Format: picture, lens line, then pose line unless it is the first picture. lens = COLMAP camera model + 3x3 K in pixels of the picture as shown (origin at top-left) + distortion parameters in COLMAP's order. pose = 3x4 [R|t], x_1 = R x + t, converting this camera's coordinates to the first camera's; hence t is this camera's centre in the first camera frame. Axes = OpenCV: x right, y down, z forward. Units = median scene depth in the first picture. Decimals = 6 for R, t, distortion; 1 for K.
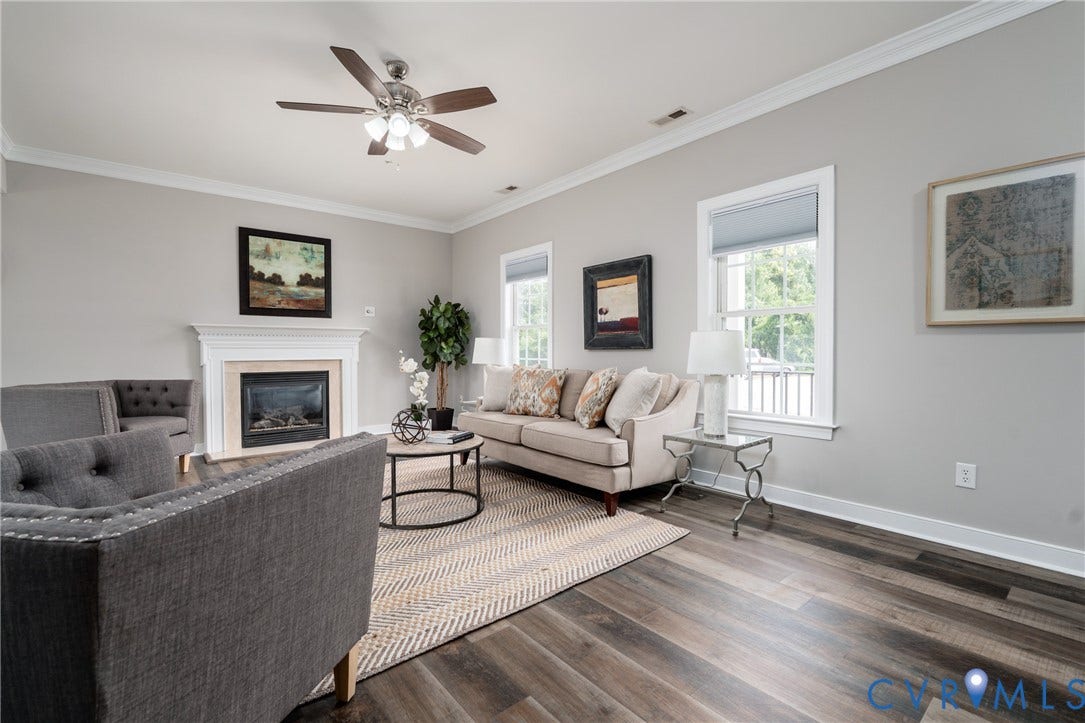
lens RADIAL K [[483.3, 0, 541.6], [0, 483.3, 356.8], [0, 0, 1]] dist [-0.001043, 0.000273]
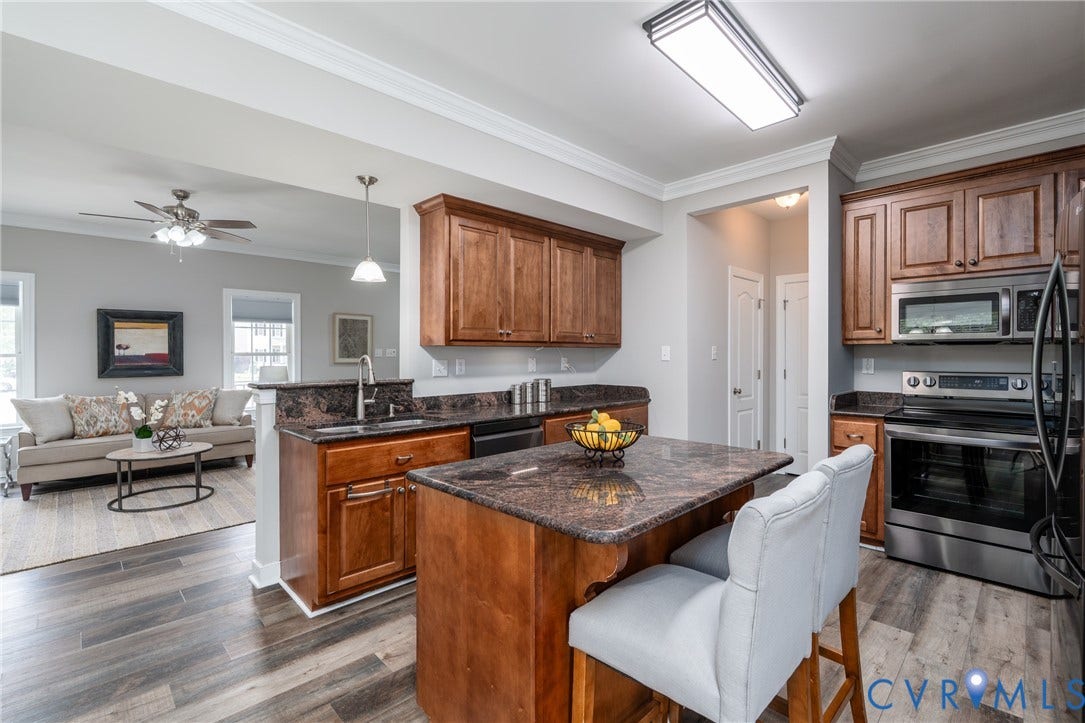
lens RADIAL K [[483.3, 0, 541.6], [0, 483.3, 356.8], [0, 0, 1]] dist [-0.001043, 0.000273]
pose [[-0.076870, -0.003900, 0.997033, -1.058157], [0.017837, 0.999827, 0.005286, -0.049356], [-0.996882, 0.018190, -0.076787, 0.014084]]
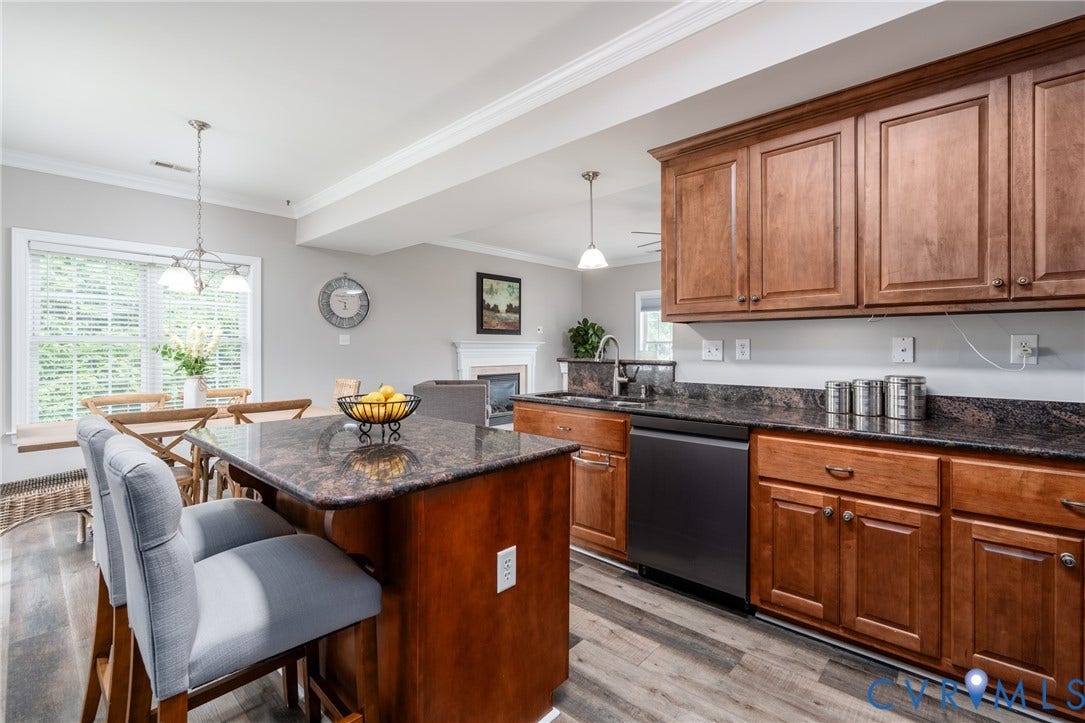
lens RADIAL K [[482.7, 0, 543.9], [0, 482.7, 345.8], [0, 0, 1]] dist [-0.000330, 0.000091]
pose [[0.989737, 0.002390, 0.142884, -0.630912], [0.000122, 0.999846, -0.017572, -0.027262], [-0.142904, 0.017409, 0.989583, -0.427073]]
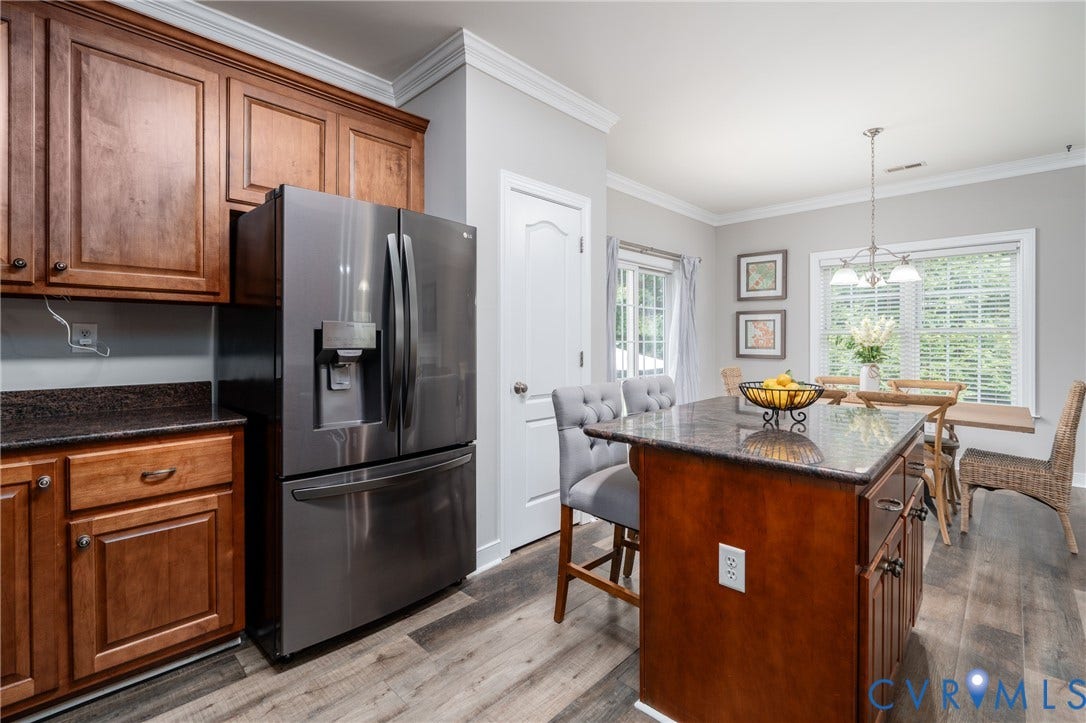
lens RADIAL K [[487.3, 0, 543.3], [0, 487.3, 337.9], [0, 0, 1]] dist [-0.001518, -0.000185]
pose [[0.112200, 0.000353, -0.993686, -0.347372], [-0.014846, 0.999889, -0.001321, -0.028046], [0.993575, 0.014901, 0.112193, -0.276556]]
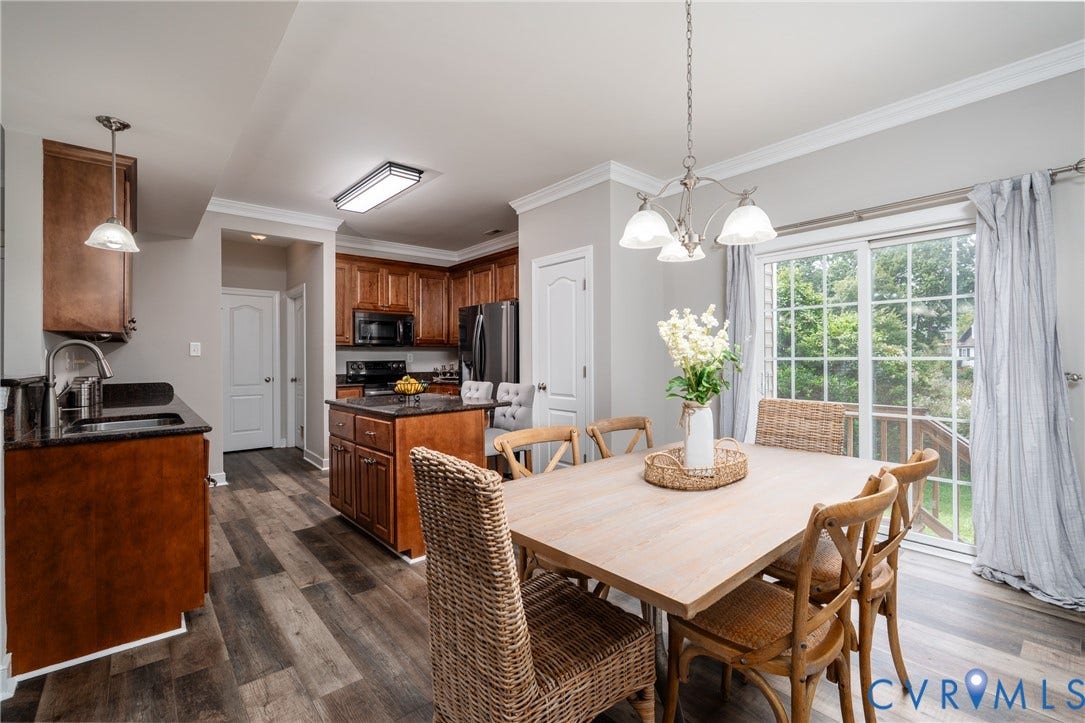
lens RADIAL K [[473.9, 0, 542.5], [0, 473.9, 361.5], [0, 0, 1]] dist [-0.000859, -0.000062]
pose [[-0.999689, 0.009230, -0.023158, -0.873449], [0.008705, 0.999705, 0.022693, -0.038219], [0.023360, 0.022484, -0.999474, 0.624497]]
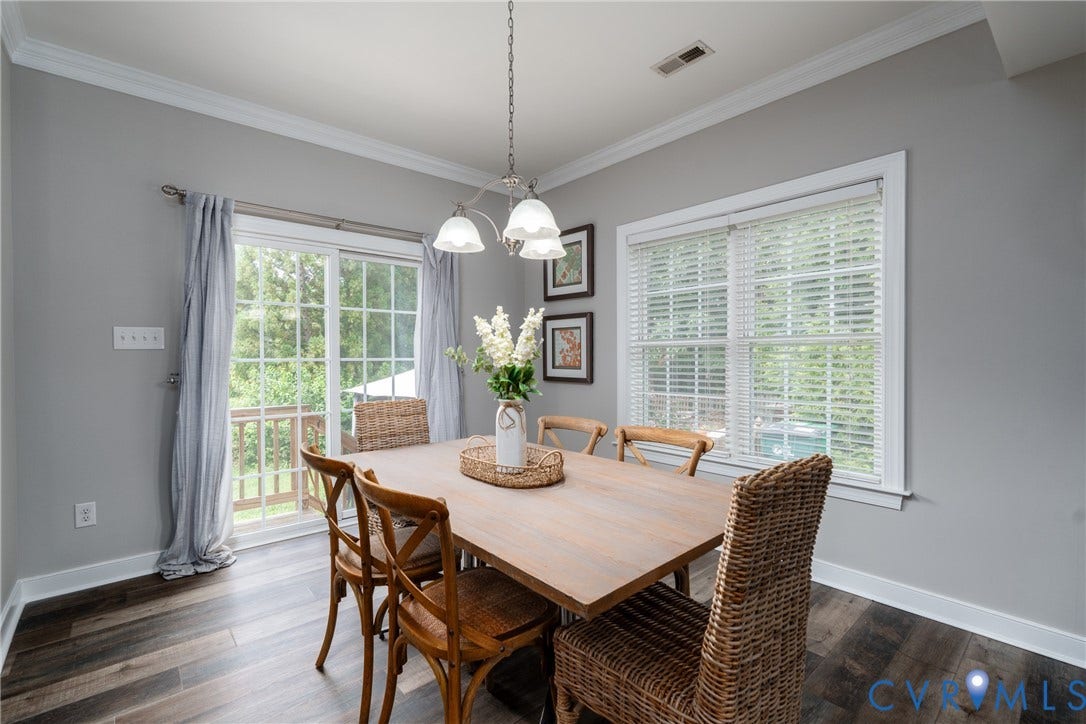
lens RADIAL K [[483.7, 0, 542.1], [0, 483.7, 357.3], [0, 0, 1]] dist [-0.001043, 0.000273]
pose [[0.025614, 0.005711, -0.999656, -0.629293], [-0.012228, 0.999911, 0.005399, -0.034050], [0.999597, 0.012086, 0.025682, 0.288803]]
